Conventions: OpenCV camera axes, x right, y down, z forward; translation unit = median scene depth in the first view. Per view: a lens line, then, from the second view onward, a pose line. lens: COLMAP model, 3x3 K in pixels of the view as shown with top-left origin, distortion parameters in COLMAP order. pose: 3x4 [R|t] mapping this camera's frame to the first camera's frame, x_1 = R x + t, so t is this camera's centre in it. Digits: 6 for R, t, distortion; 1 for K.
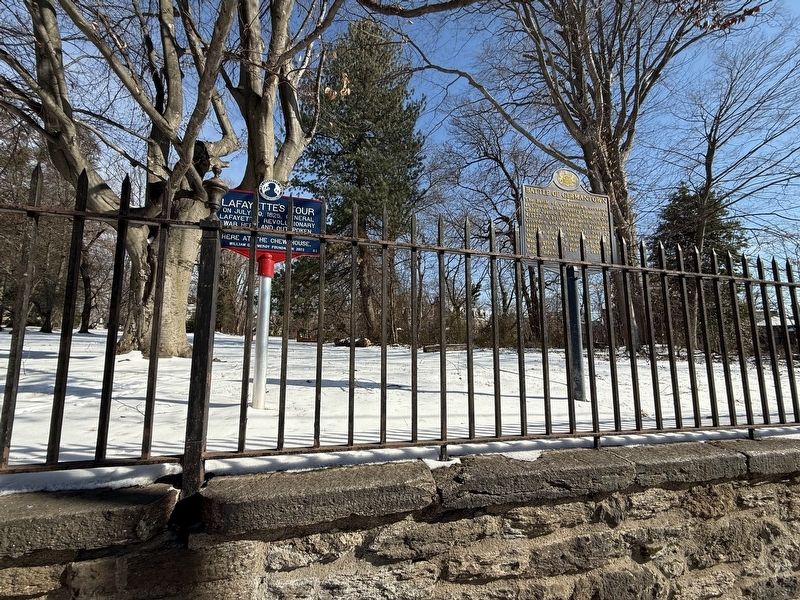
lens RADIAL K [[321.8, 0, 398.9], [0, 321.8, 301.6], [0, 0, 1]] dist [-0.001994, 0.000489]
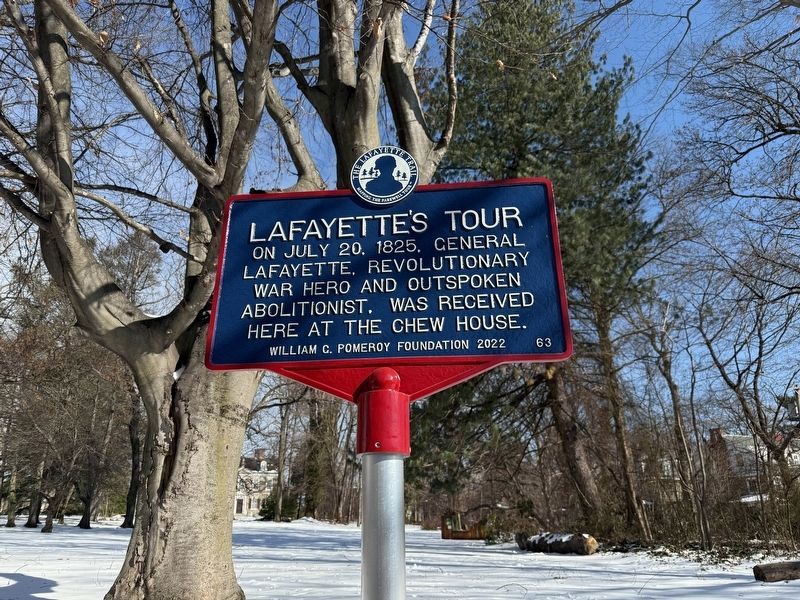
lens RADIAL K [[559.3, 0, 399.4], [0, 559.3, 300.5], [0, 0, 1]] dist [0.024455, 0.000482]
pose [[0.933138, -0.151541, -0.326019, -0.104224], [0.063603, 0.962103, -0.265163, -0.035228], [0.353848, 0.226698, 0.907414, 0.249332]]
